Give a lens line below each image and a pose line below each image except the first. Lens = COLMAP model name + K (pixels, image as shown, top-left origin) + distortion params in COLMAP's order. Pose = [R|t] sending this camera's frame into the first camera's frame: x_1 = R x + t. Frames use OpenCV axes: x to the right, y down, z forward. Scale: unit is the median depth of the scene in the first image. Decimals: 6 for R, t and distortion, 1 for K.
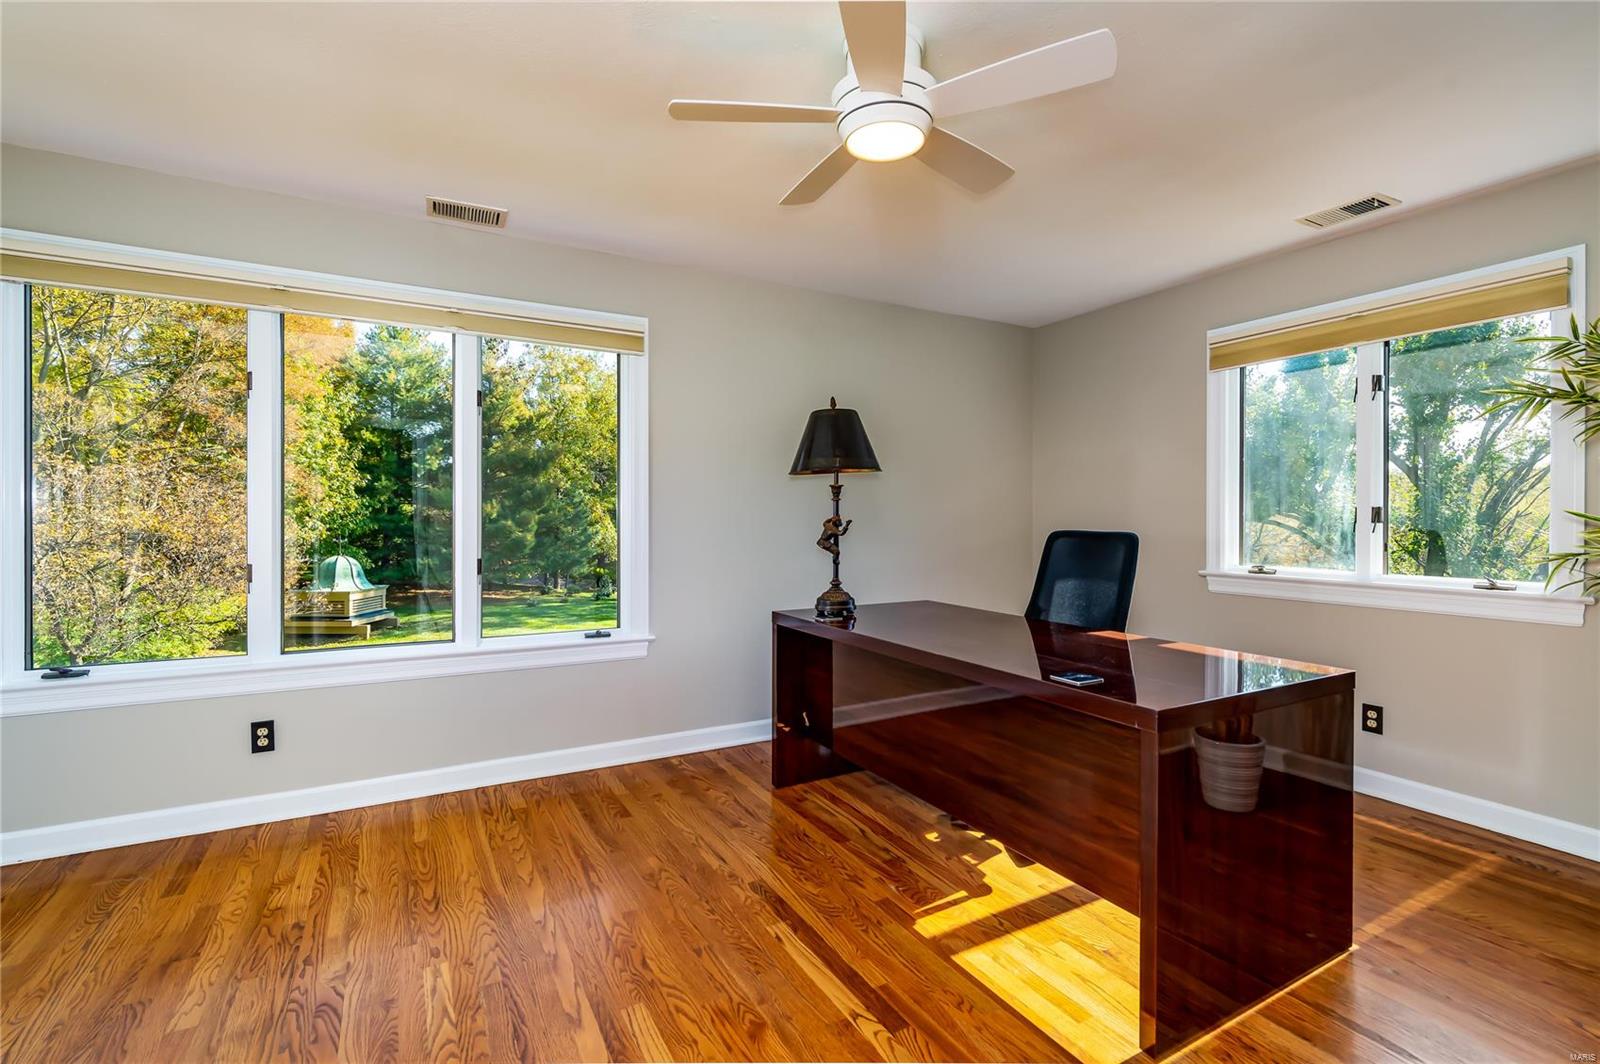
lens RADIAL K [[694.5, 0, 794.7], [0, 694.5, 522.9], [0, 0, 1]] dist [-0.003527, -0.000482]
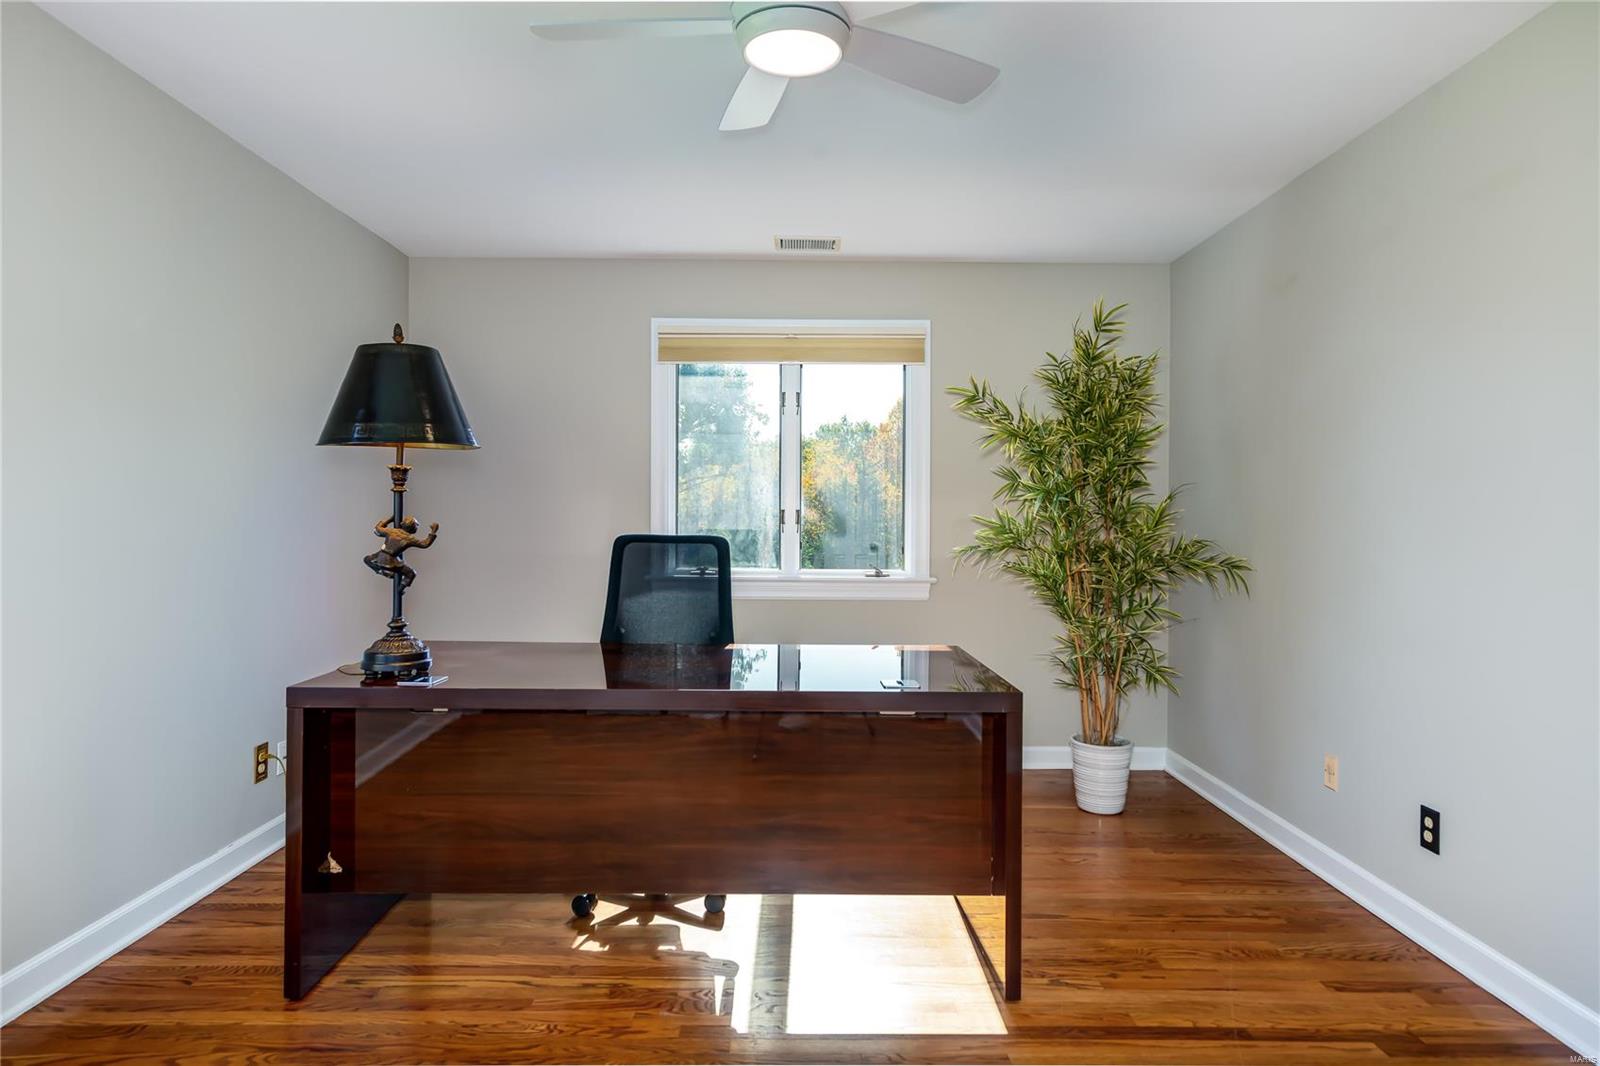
lens RADIAL K [[909.1, 0, 798.5], [0, 909.1, 532.8], [0, 0, 1]] dist [-0.000677, -0.001594]
pose [[0.484378, -0.012268, 0.874773, -0.485079], [0.001407, 0.999911, 0.013245, -0.006113], [-0.874858, -0.005185, 0.484352, 0.301497]]
